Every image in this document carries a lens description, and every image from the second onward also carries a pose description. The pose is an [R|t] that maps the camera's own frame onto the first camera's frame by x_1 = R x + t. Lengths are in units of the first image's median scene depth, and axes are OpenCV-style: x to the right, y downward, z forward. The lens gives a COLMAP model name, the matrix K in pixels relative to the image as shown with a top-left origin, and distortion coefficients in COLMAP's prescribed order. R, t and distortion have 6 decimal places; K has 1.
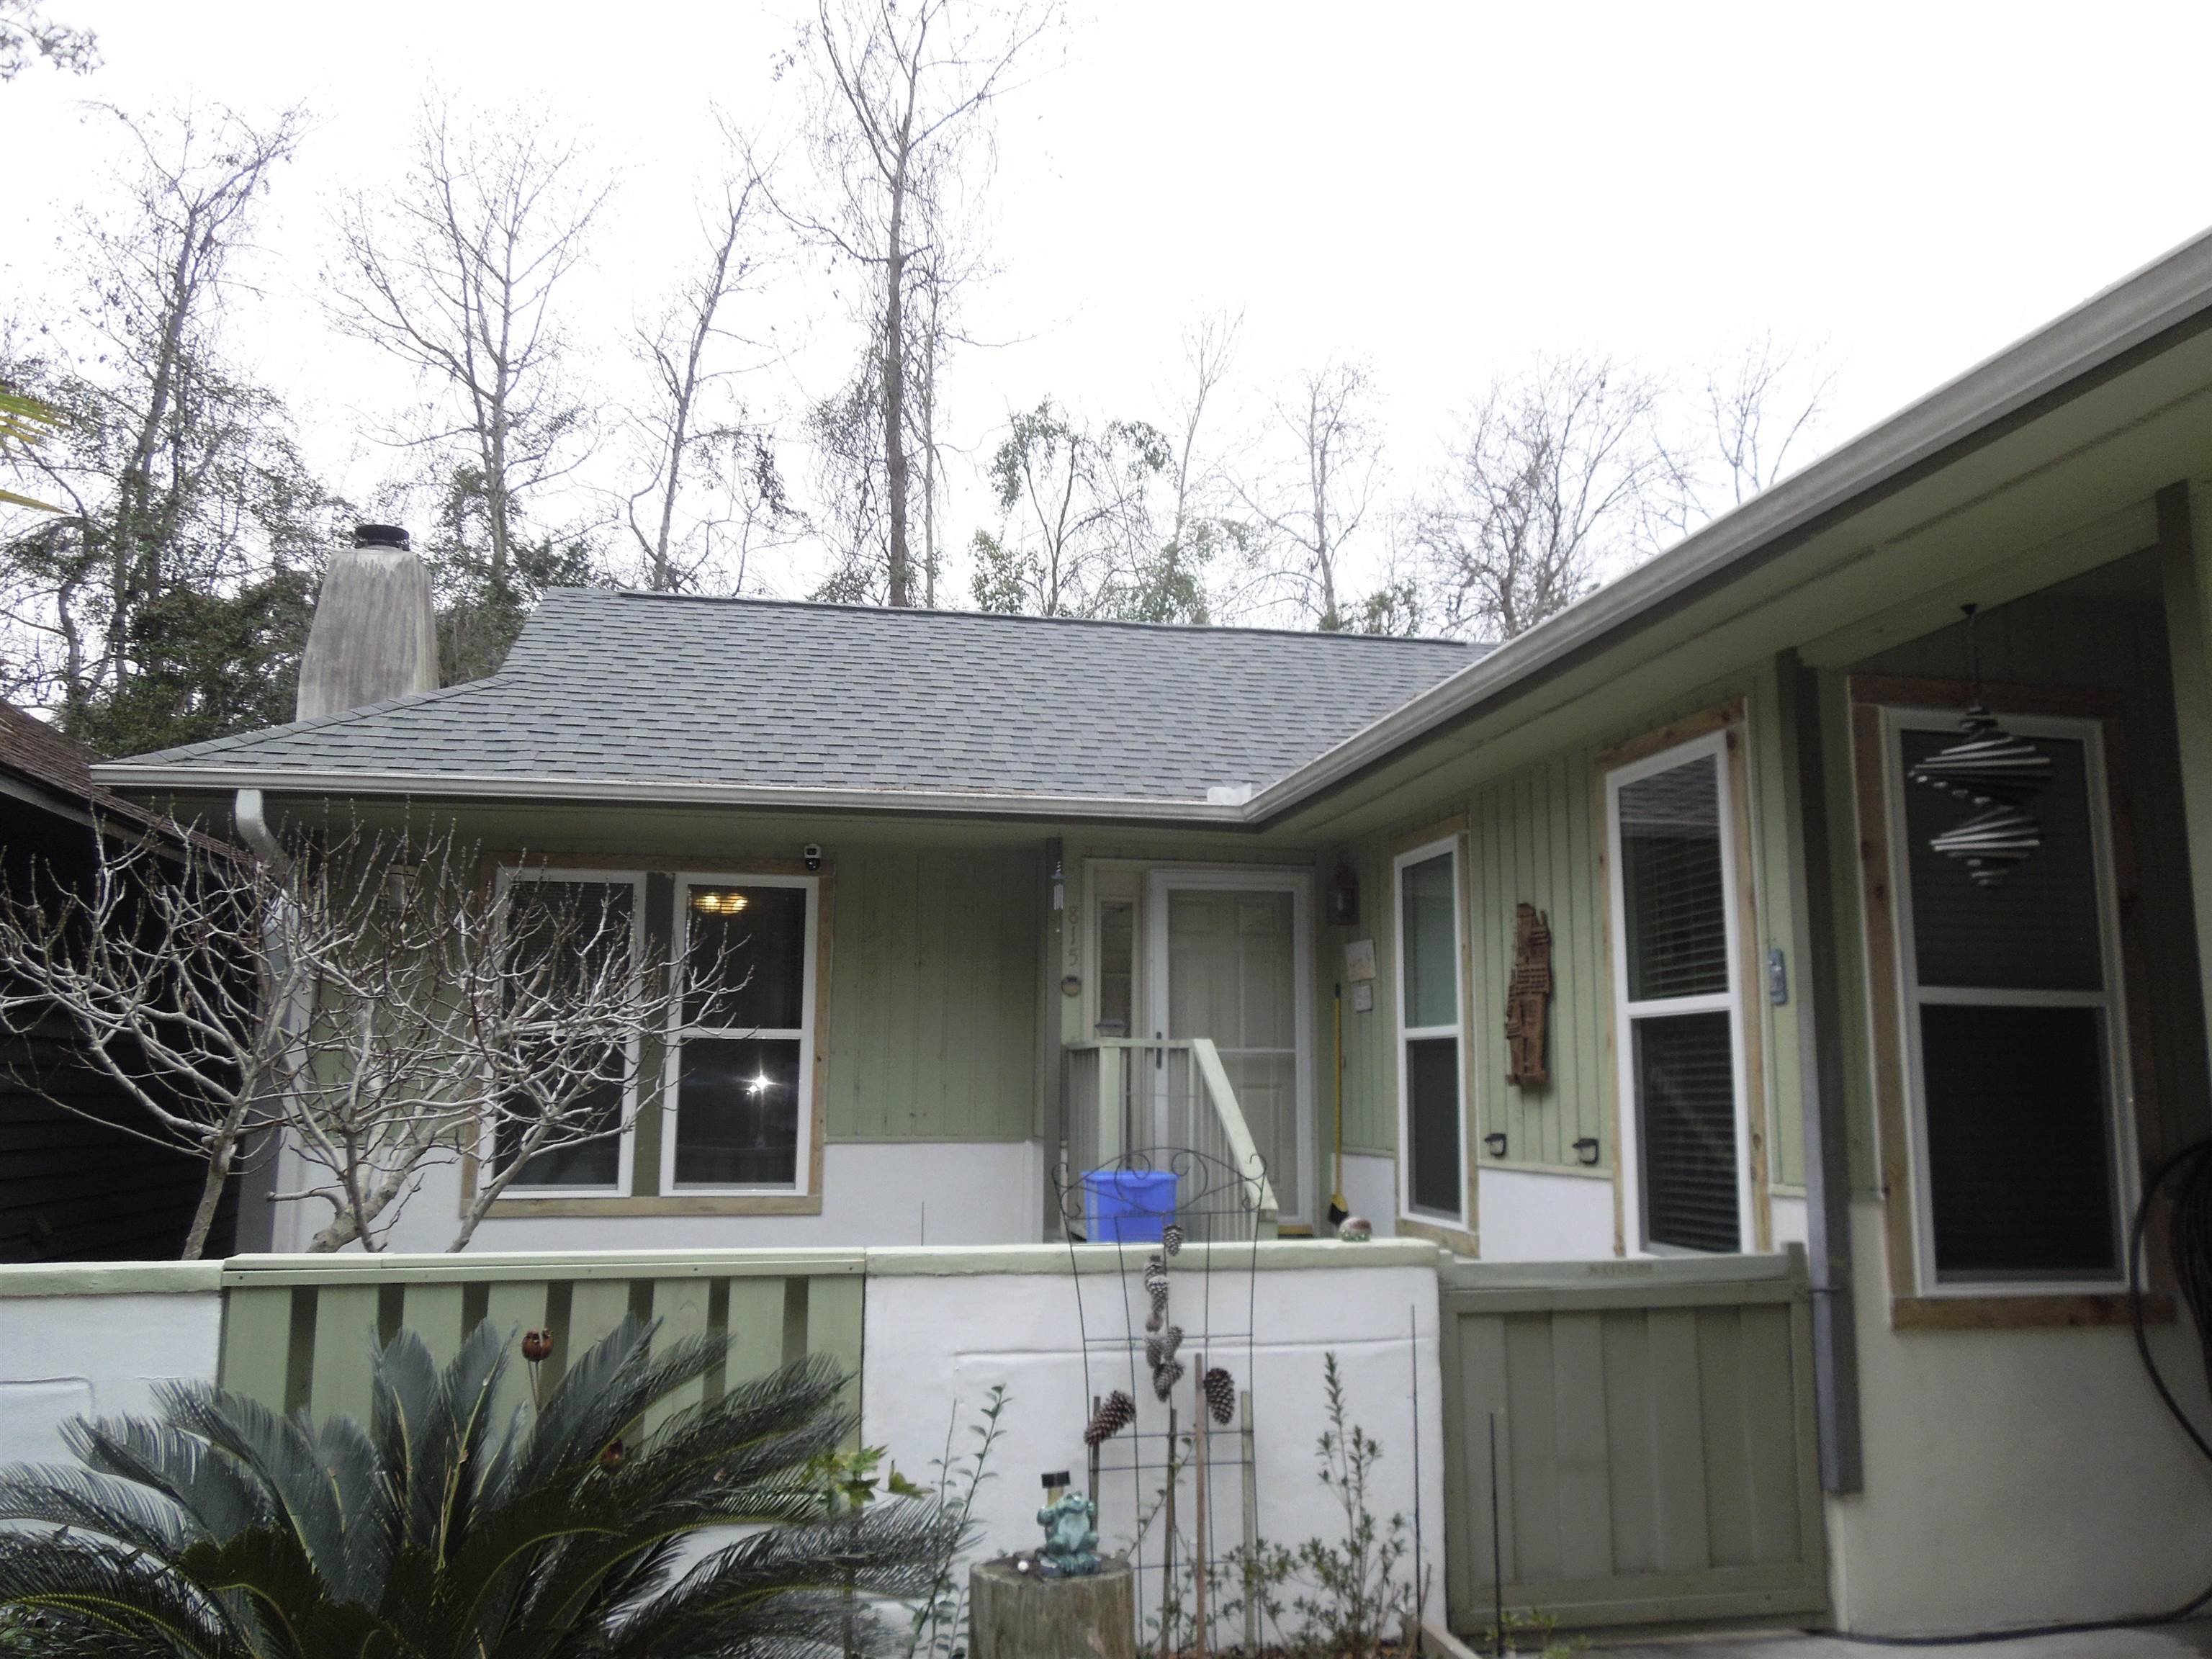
lens RADIAL K [[1664.8, 0, 1101.1], [0, 1664.8, 824.5], [0, 0, 1]] dist [-0.006234, -0.001807]
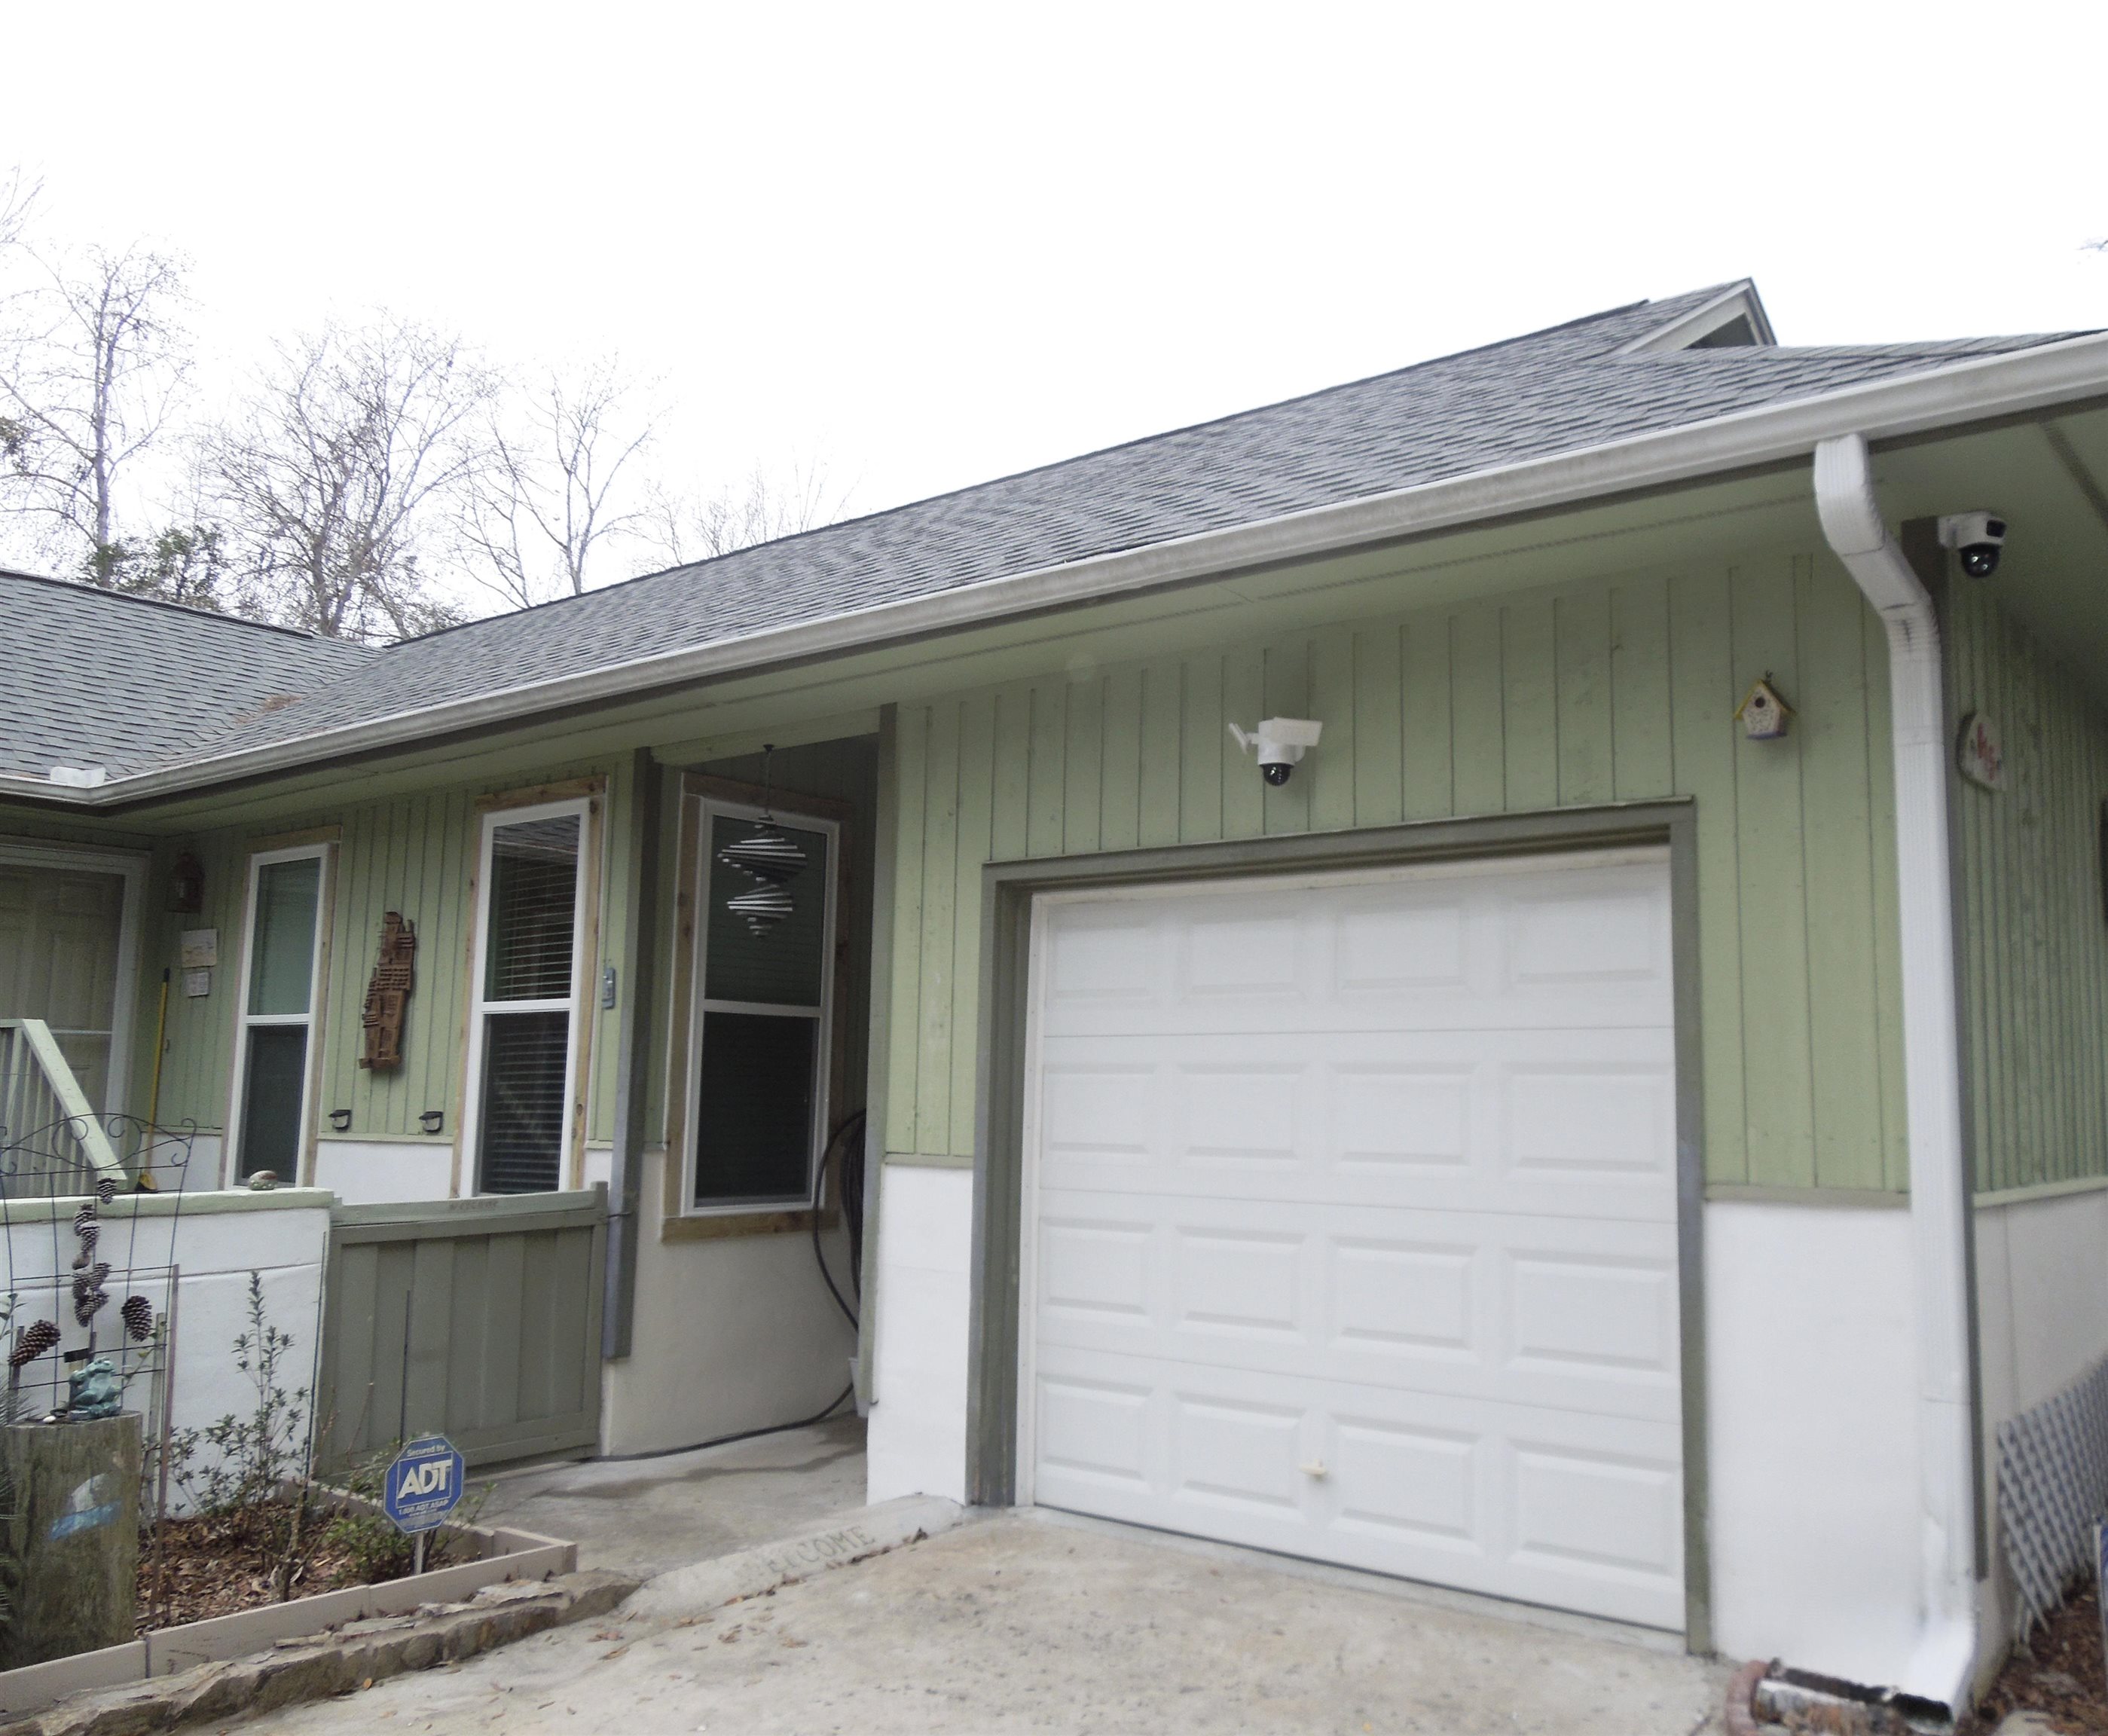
lens RADIAL K [[1741.5, 0, 1162.5], [0, 1741.5, 848.8], [0, 0, 1]] dist [-0.001258, 0.001168]
pose [[0.744601, 0.093202, 0.660971, -0.191074], [-0.109100, 0.993881, -0.017241, -0.042509], [-0.658534, -0.059274, 0.750213, -0.327973]]
